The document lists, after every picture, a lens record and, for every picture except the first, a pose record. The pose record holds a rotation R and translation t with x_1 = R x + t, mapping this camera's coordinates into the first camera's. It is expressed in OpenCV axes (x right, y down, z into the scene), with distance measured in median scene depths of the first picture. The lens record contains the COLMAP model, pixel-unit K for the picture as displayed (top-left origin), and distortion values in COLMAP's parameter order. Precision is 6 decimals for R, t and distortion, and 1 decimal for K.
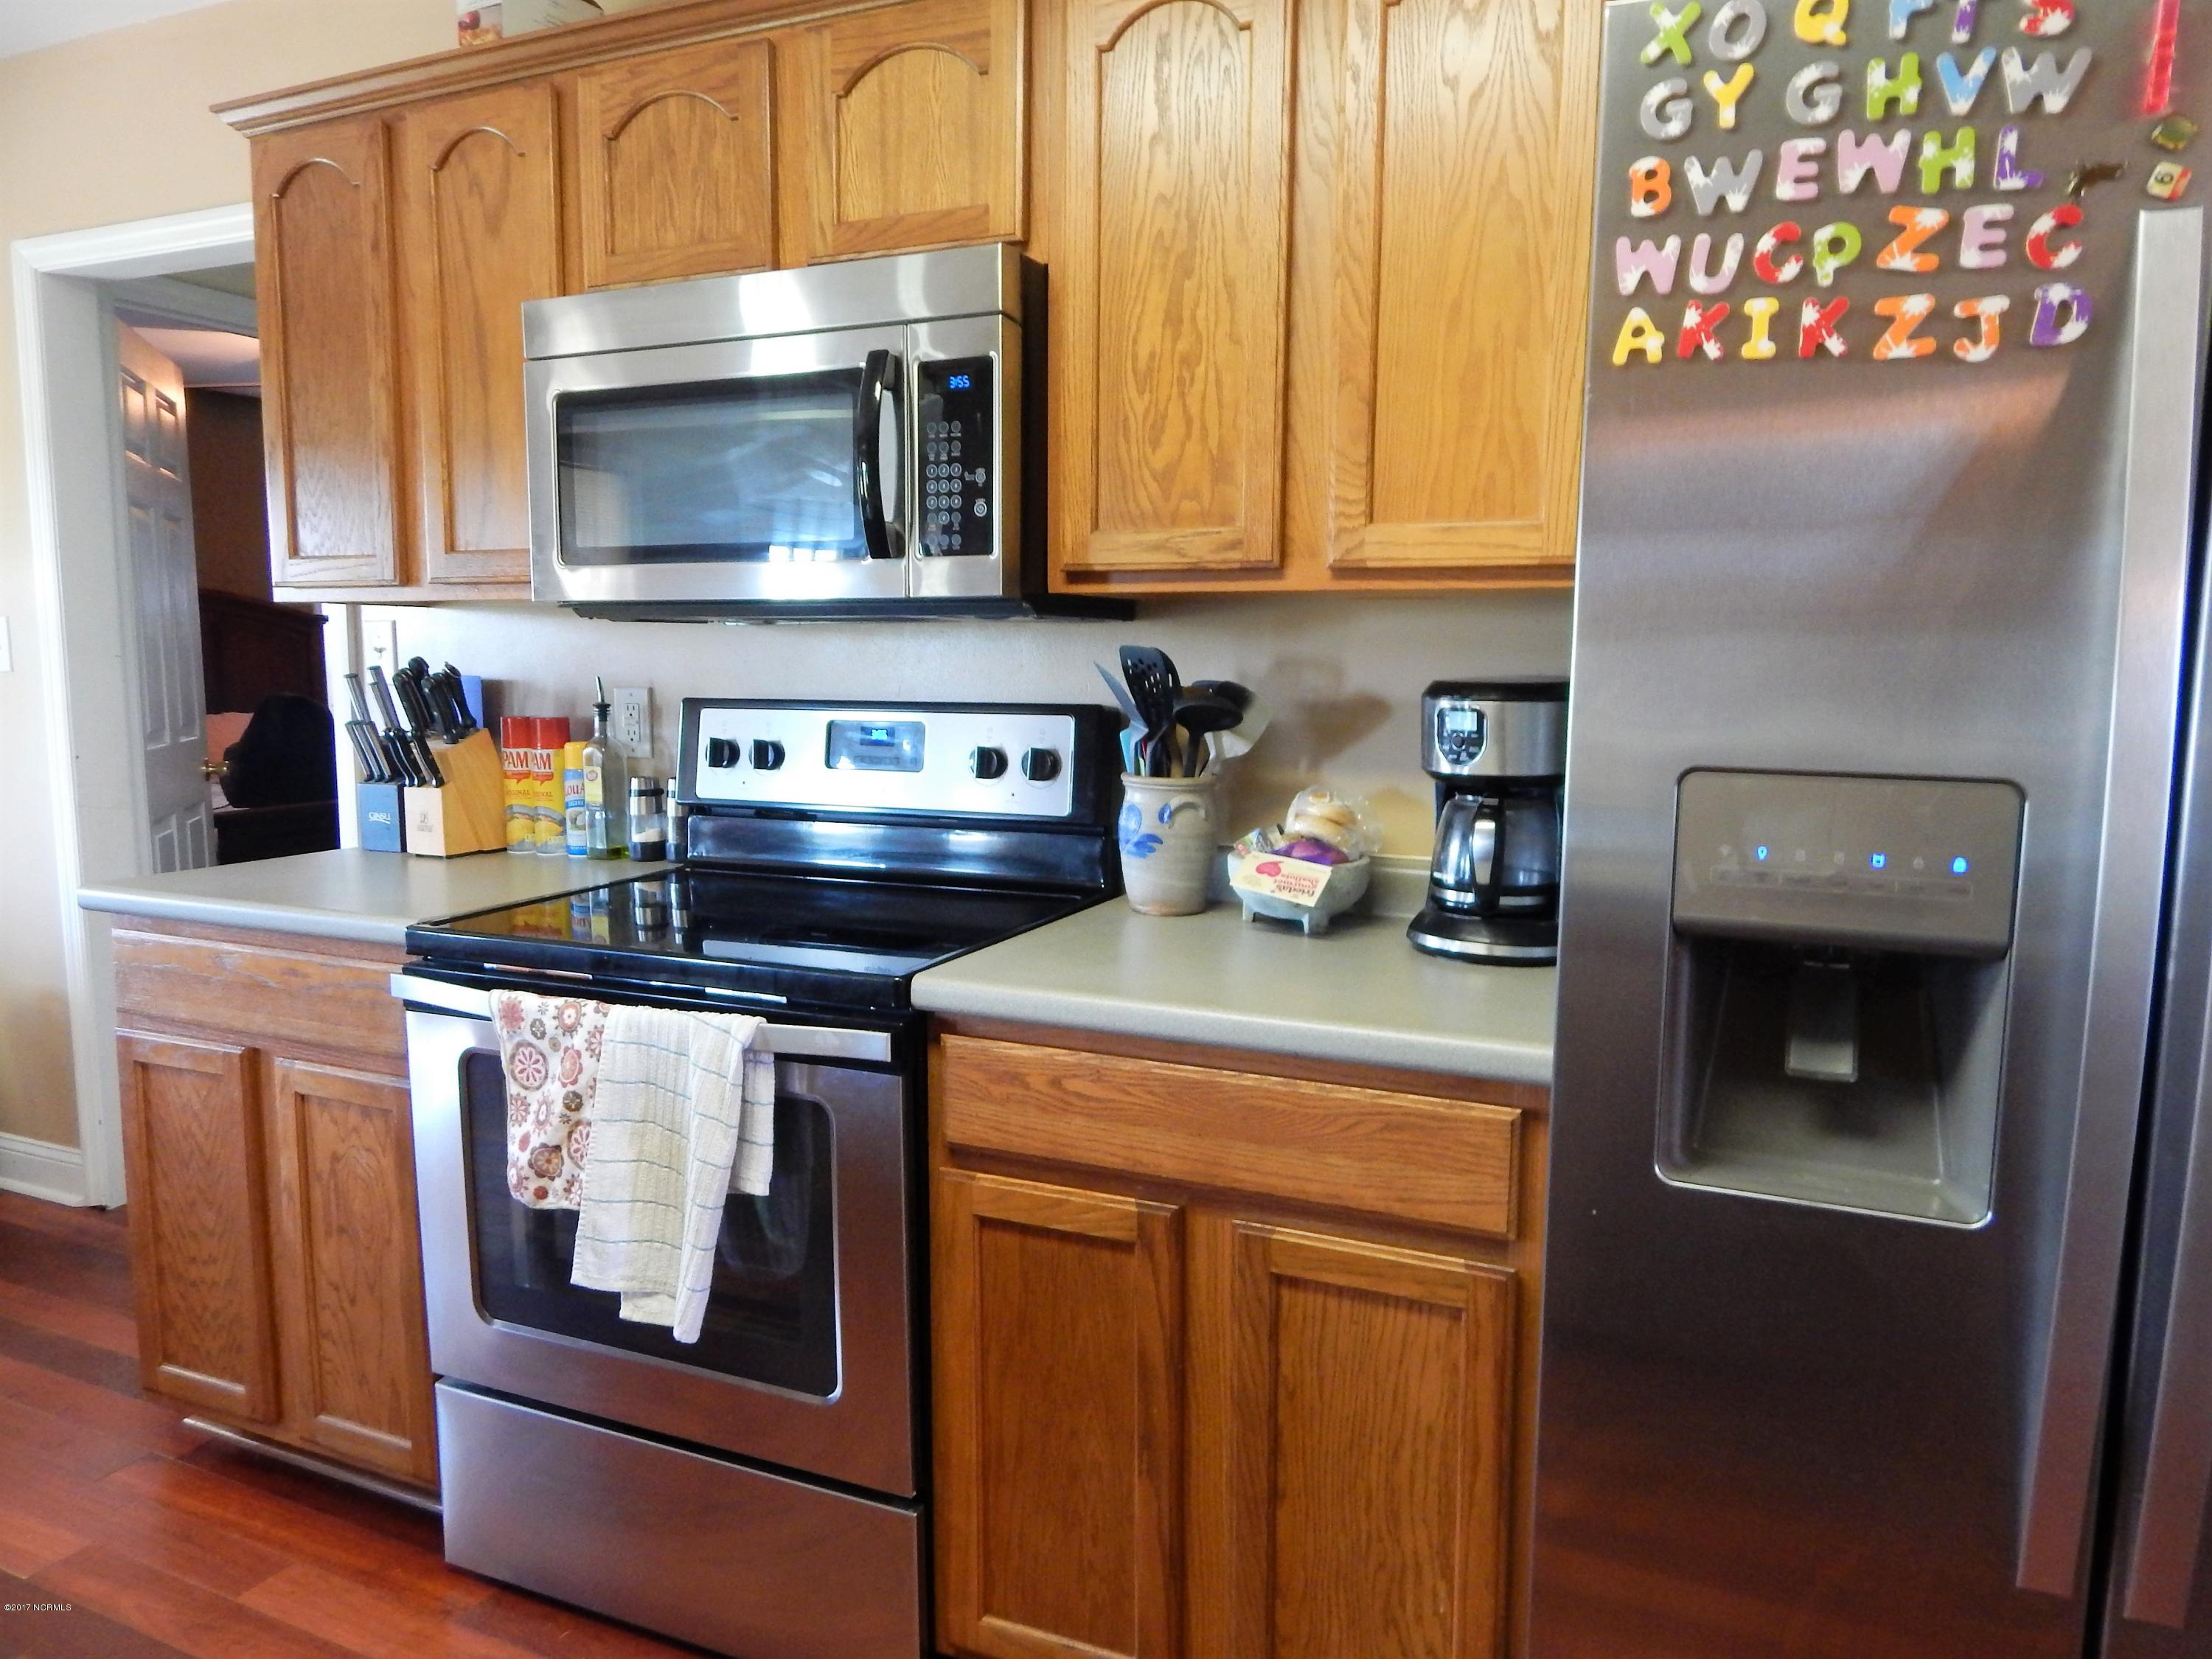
lens RADIAL K [[1489.1, 0, 1092.8], [0, 1489.1, 807.8], [0, 0, 1]] dist [0.006375, -0.009126]
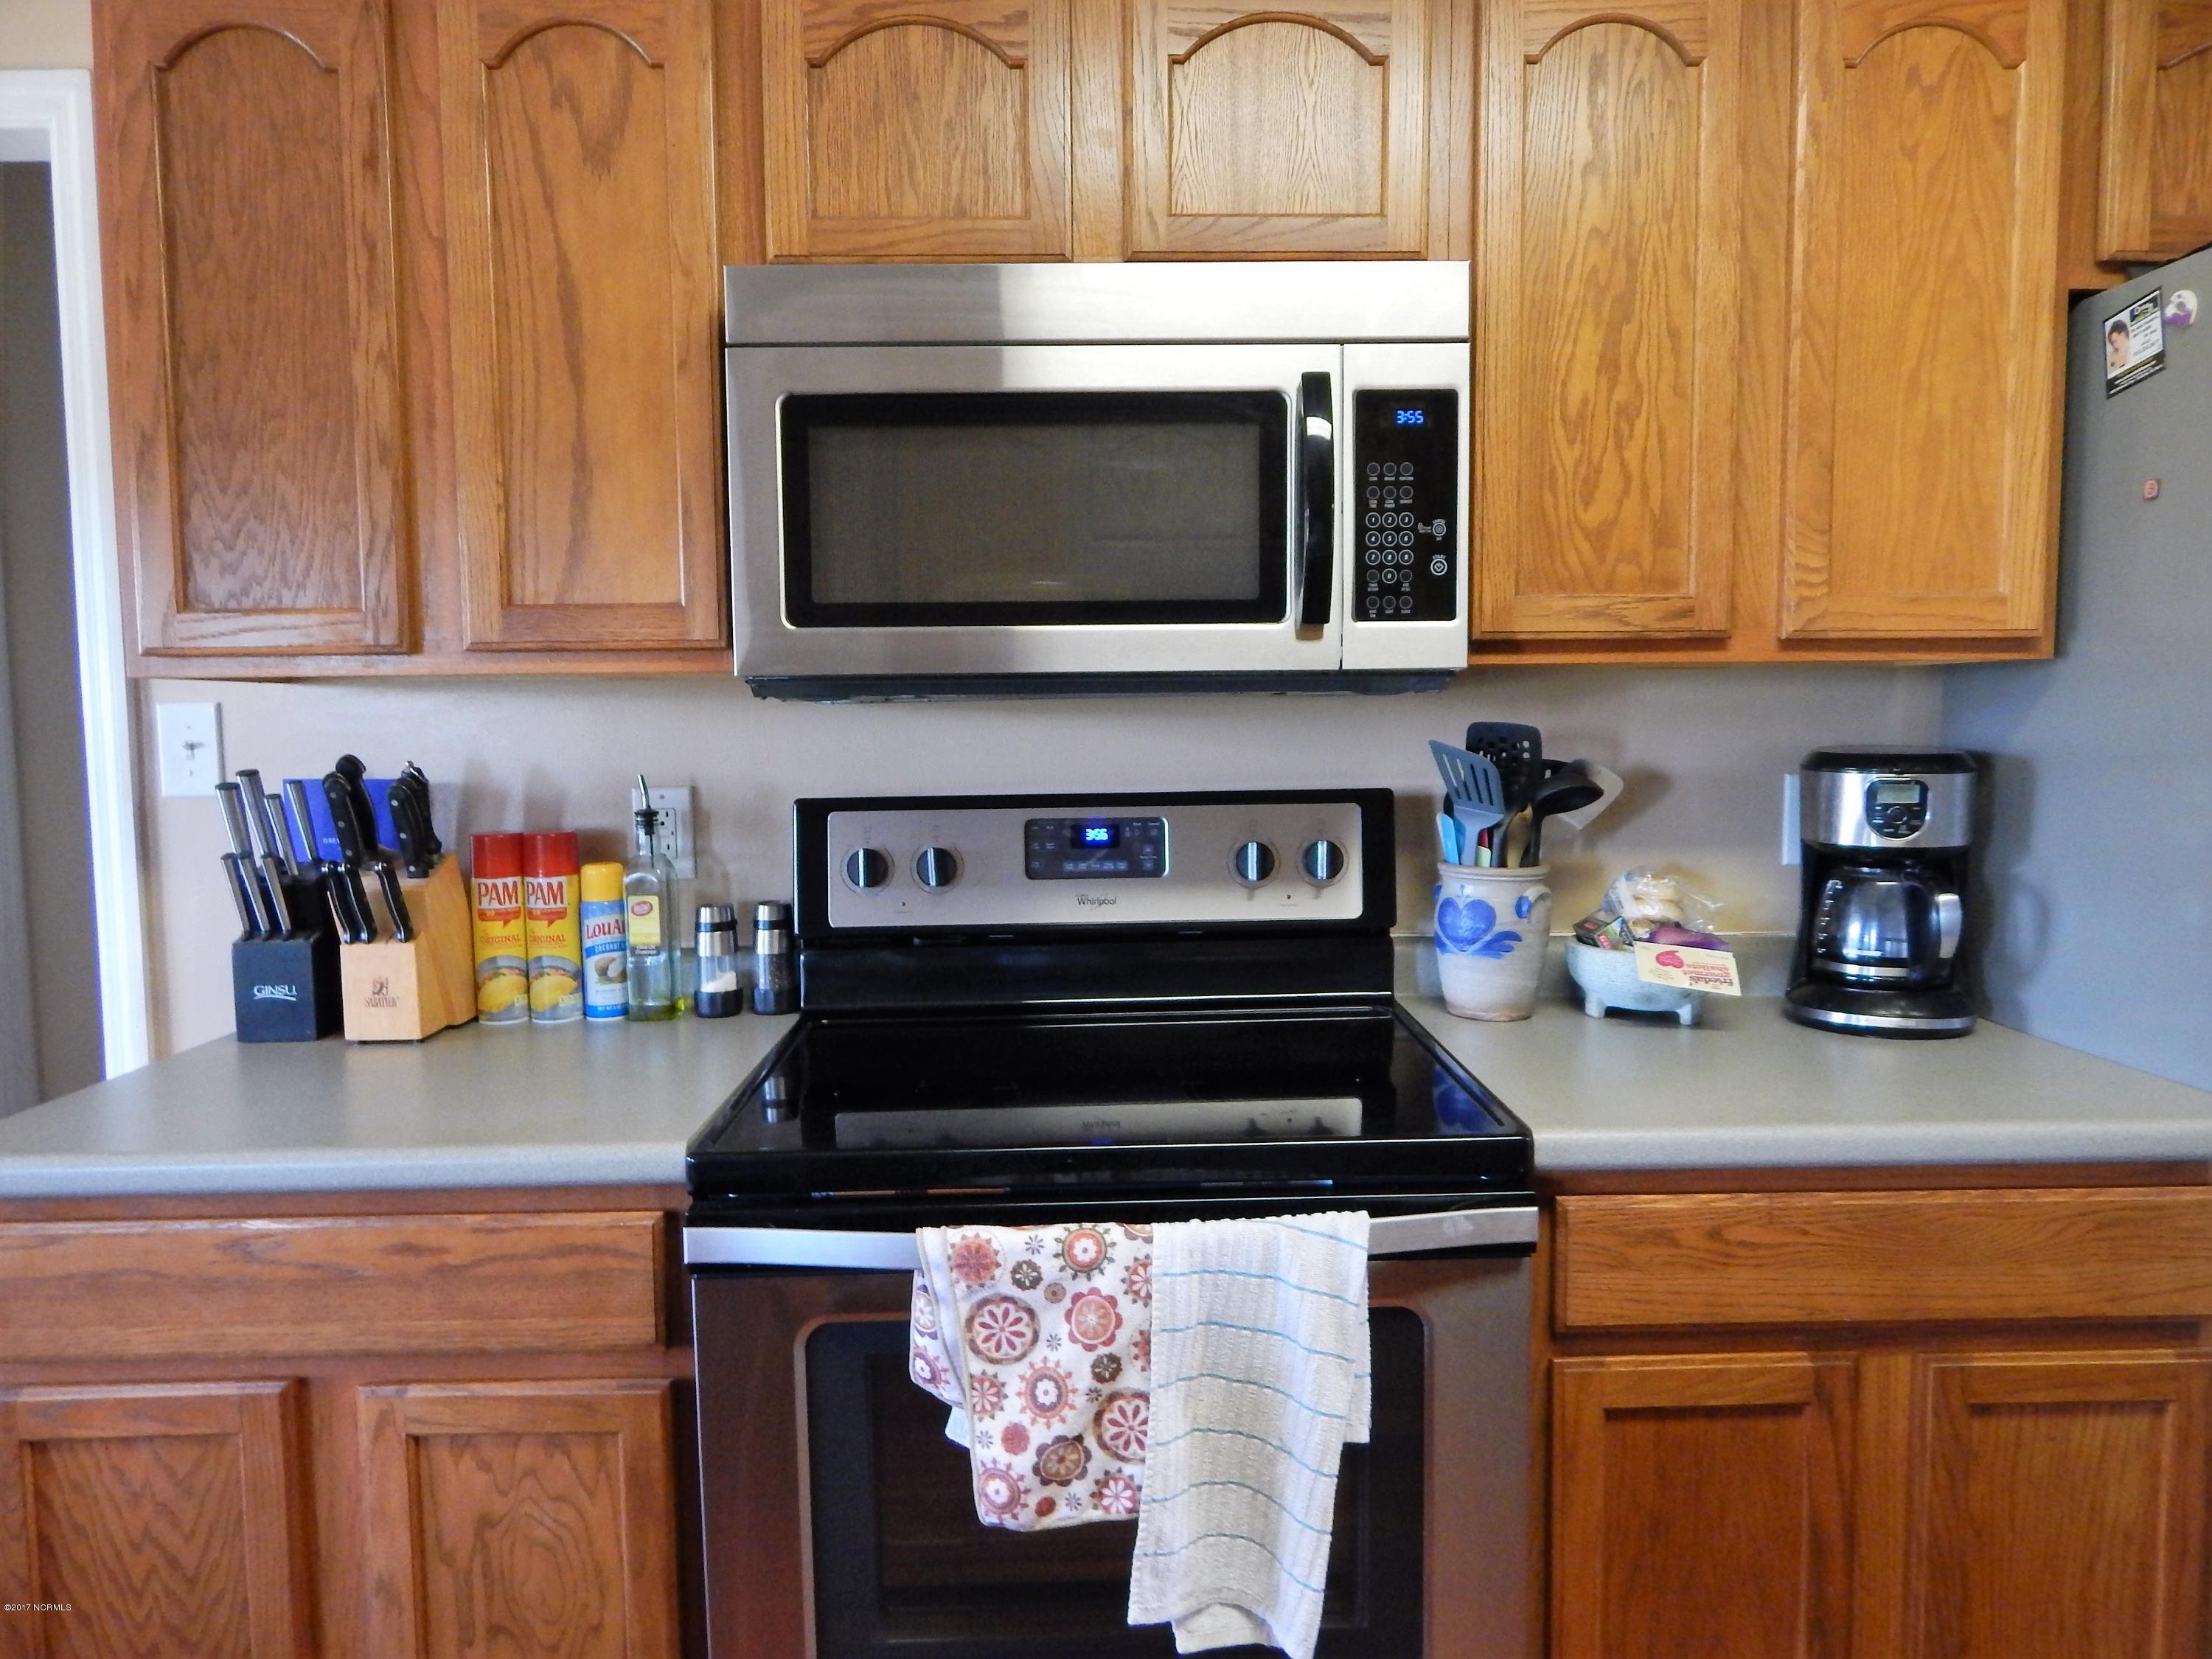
lens RADIAL K [[1489.1, 0, 1105.1], [0, 1489.1, 808.0], [0, 0, 1]] dist [0.006375, -0.009126]
pose [[0.901009, -0.043734, 0.431590, -0.619181], [0.061217, 0.997767, -0.026693, -0.052040], [-0.429459, 0.050472, 0.901675, 0.320881]]
